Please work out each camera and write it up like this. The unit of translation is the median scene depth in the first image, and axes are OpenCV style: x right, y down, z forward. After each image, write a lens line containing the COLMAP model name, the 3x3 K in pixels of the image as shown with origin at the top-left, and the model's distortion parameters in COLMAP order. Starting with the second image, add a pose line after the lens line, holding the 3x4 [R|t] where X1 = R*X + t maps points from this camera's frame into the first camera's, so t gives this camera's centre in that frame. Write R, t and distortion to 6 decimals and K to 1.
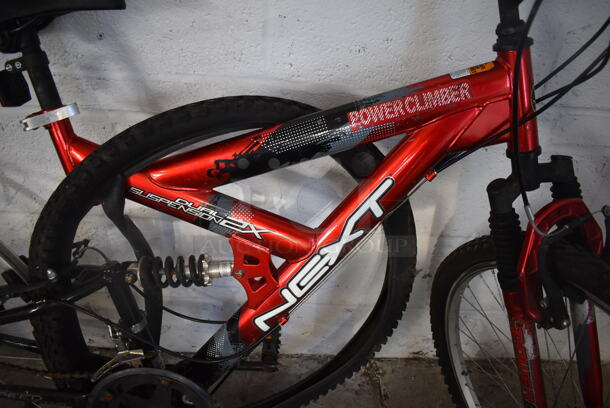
lens RADIAL K [[472.4, 0, 305.0], [0, 472.4, 204.0], [0, 0, 1]] dist [-0.093298, 0.008030]
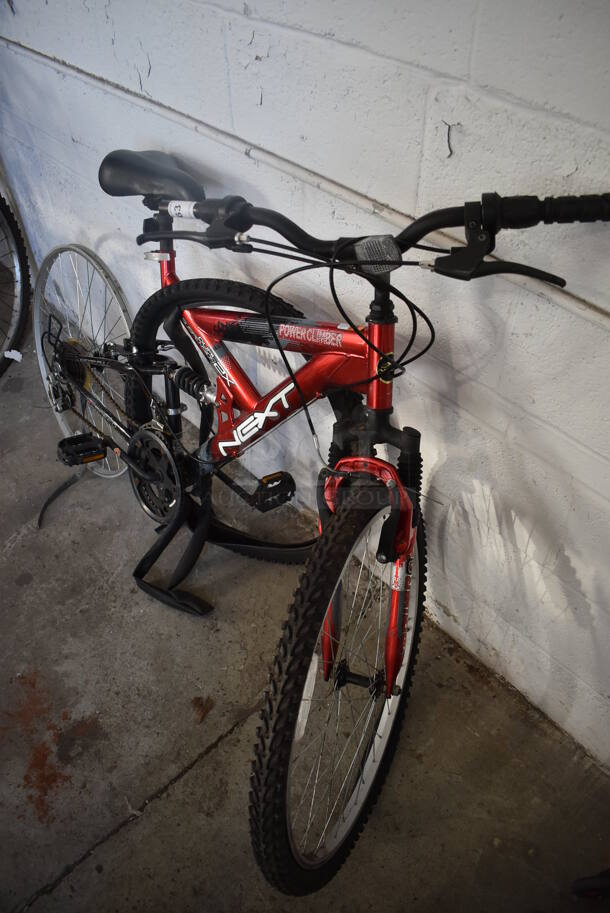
lens RADIAL K [[707.1, 0, 305.0], [0, 707.1, 456.5], [0, 0, 1]] dist [-0.093298, 0.008030]
pose [[0.669807, 0.476386, -0.569575, 1.290086], [-0.411770, 0.876620, 0.248963, -0.341908], [0.617903, 0.067777, 0.783327, -0.459305]]
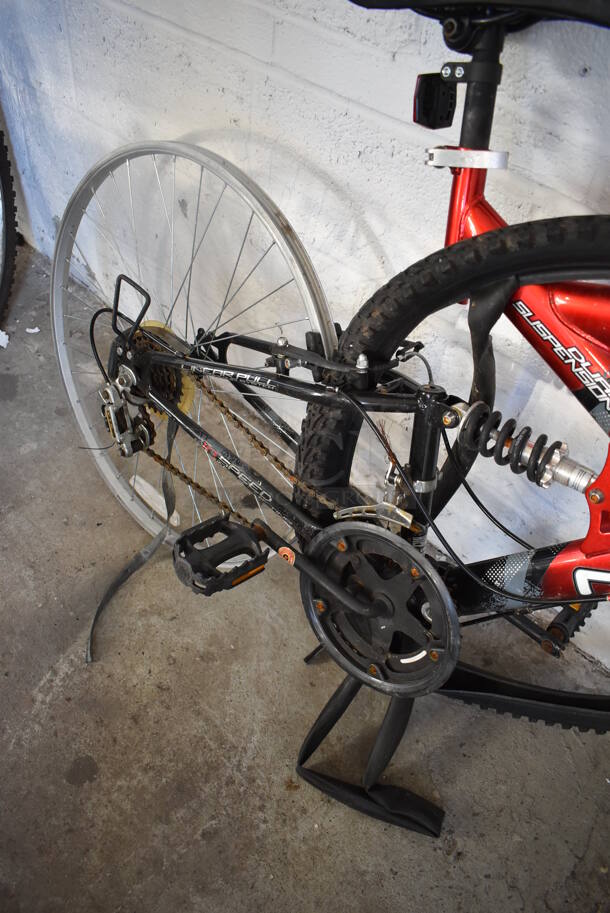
lens RADIAL K [[707.1, 0, 305.0], [0, 707.1, 456.5], [0, 0, 1]] dist [-0.093298, 0.008030]
pose [[0.735695, 0.504158, -0.452302, -0.030274], [-0.437575, 0.863507, 0.250766, 0.037602], [0.516992, 0.013429, 0.855885, -0.014664]]
